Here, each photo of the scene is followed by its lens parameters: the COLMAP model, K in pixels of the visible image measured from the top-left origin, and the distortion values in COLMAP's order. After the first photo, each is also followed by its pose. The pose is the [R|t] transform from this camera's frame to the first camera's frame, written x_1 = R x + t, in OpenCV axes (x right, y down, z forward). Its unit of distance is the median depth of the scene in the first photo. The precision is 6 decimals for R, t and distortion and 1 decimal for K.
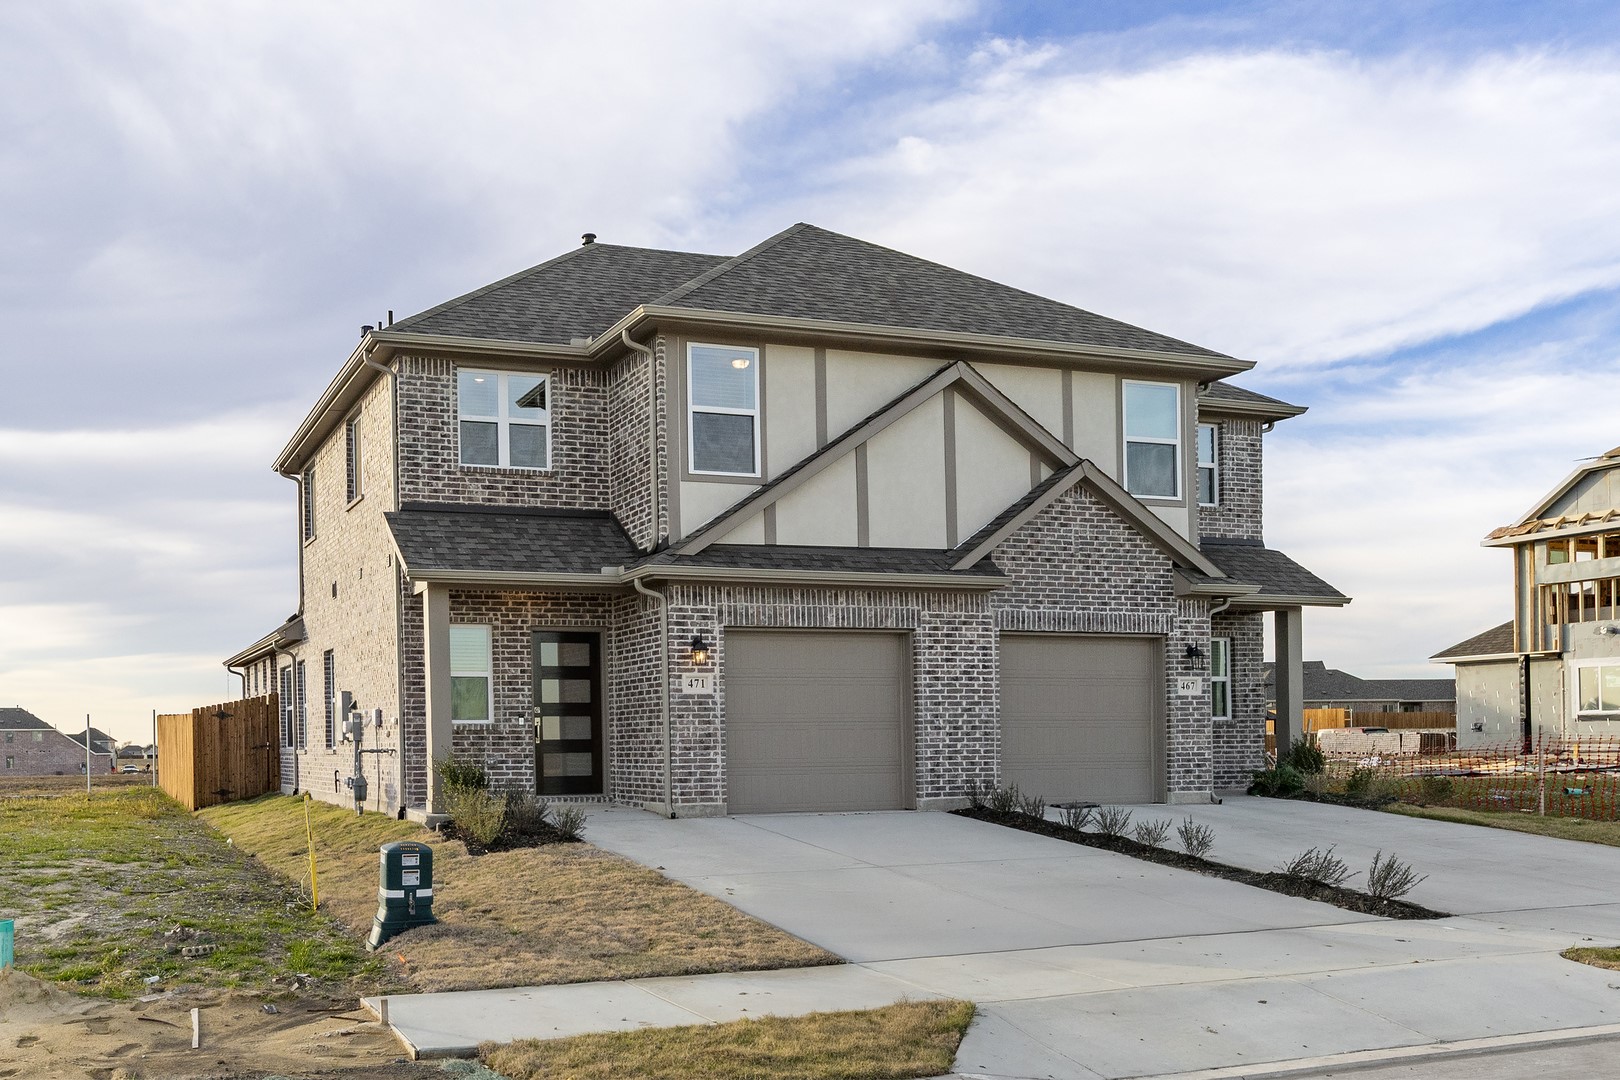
lens RADIAL K [[775.3, 0, 810.0], [0, 775.3, 538.1], [0, 0, 1]] dist [0.001010, 0.000098]
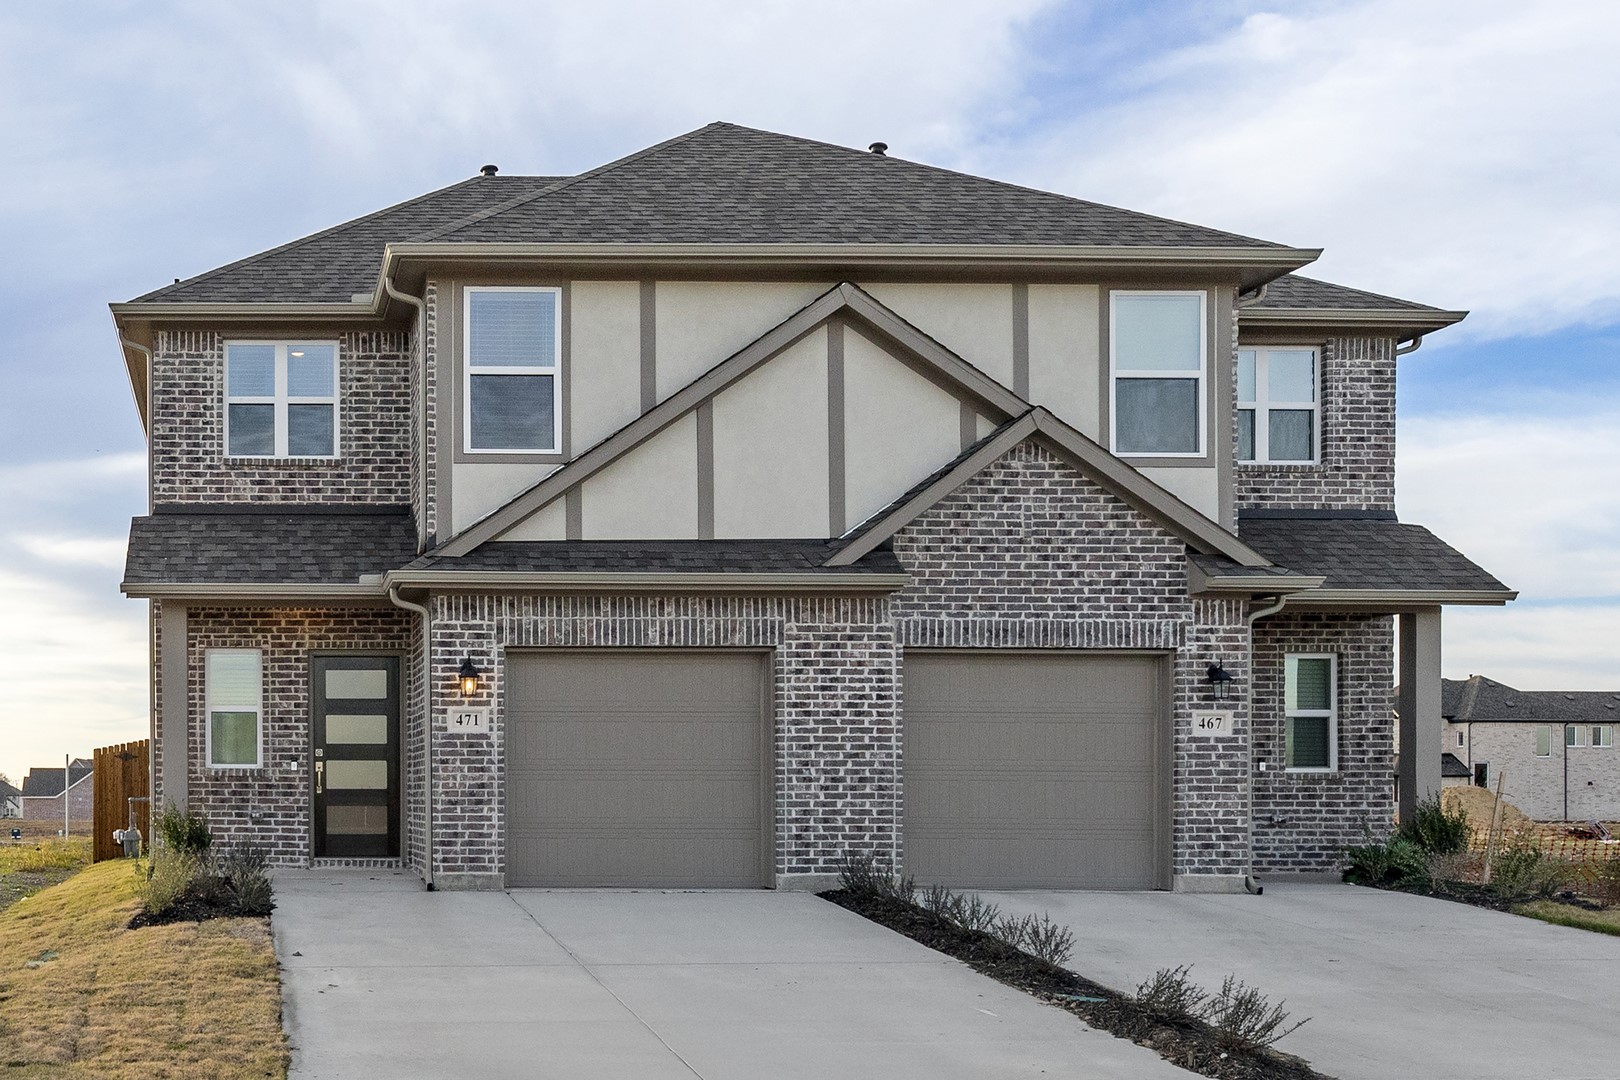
lens RADIAL K [[980.9, 0, 809.9], [0, 980.9, 542.2], [0, 0, 1]] dist [0.000974, 0.000558]
pose [[0.982338, -0.033661, -0.184063, 0.338798], [0.034727, 0.999394, 0.002567, 0.015124], [0.183865, -0.008914, 0.982911, 0.078244]]
